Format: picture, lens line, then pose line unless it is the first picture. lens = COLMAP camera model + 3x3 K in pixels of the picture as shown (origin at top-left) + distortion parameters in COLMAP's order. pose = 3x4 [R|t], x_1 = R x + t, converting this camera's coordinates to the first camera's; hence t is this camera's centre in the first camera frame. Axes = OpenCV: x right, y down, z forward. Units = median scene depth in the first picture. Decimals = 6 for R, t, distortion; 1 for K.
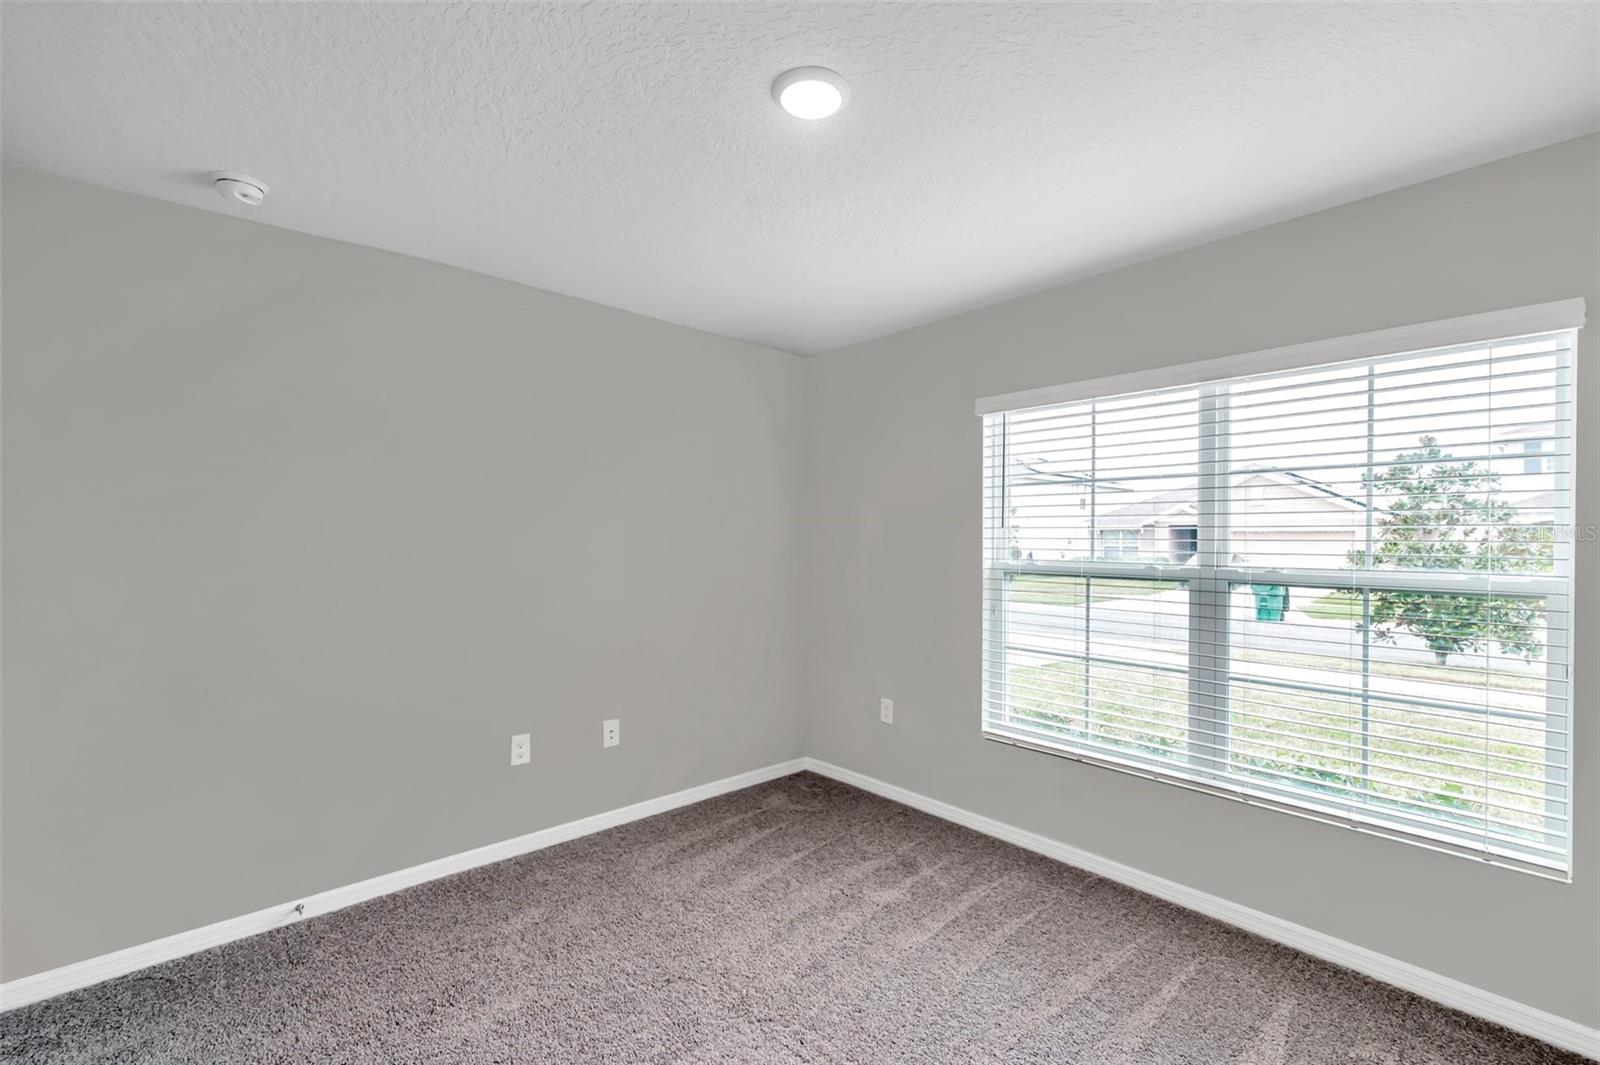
lens RADIAL K [[676.0, 0, 780.6], [0, 676.0, 537.1], [0, 0, 1]] dist [0.001482, -0.001205]
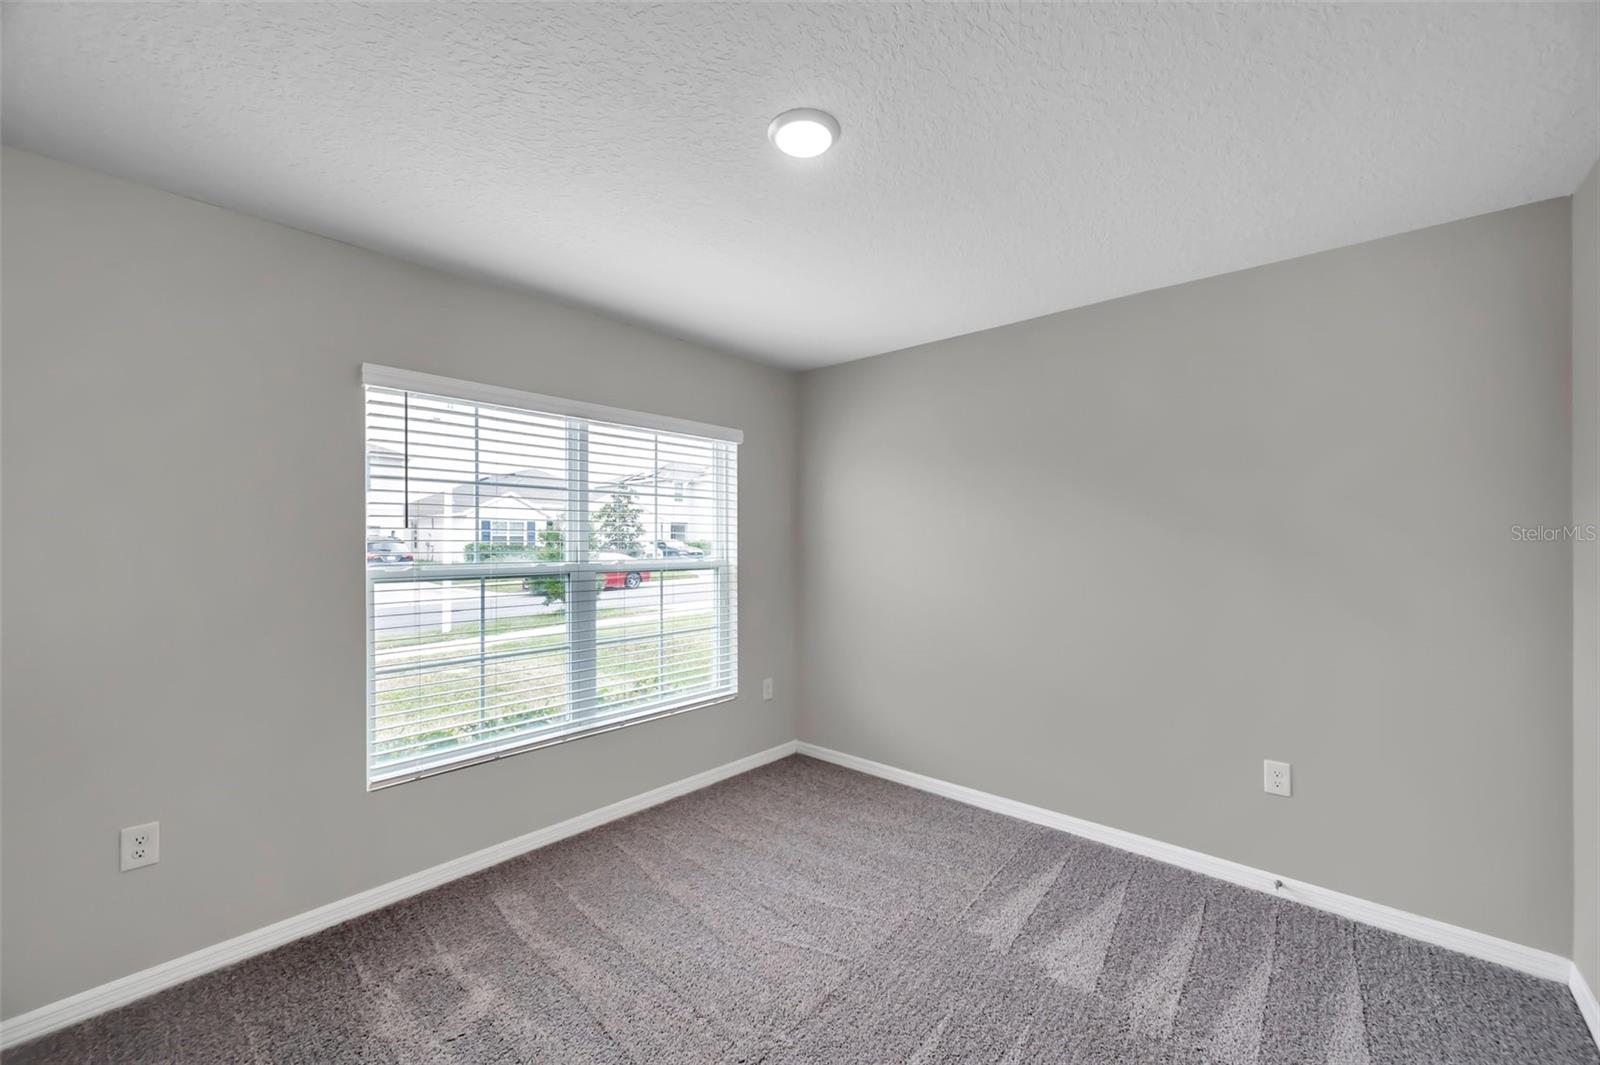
lens RADIAL K [[637.6, 0, 809.4], [0, 637.6, 542.8], [0, 0, 1]] dist [0.000875, -0.000555]
pose [[-0.127348, -0.008131, 0.991825, -0.606095], [-0.004938, 0.999959, 0.007564, -0.004558], [-0.991846, -0.003935, -0.127383, 0.698865]]
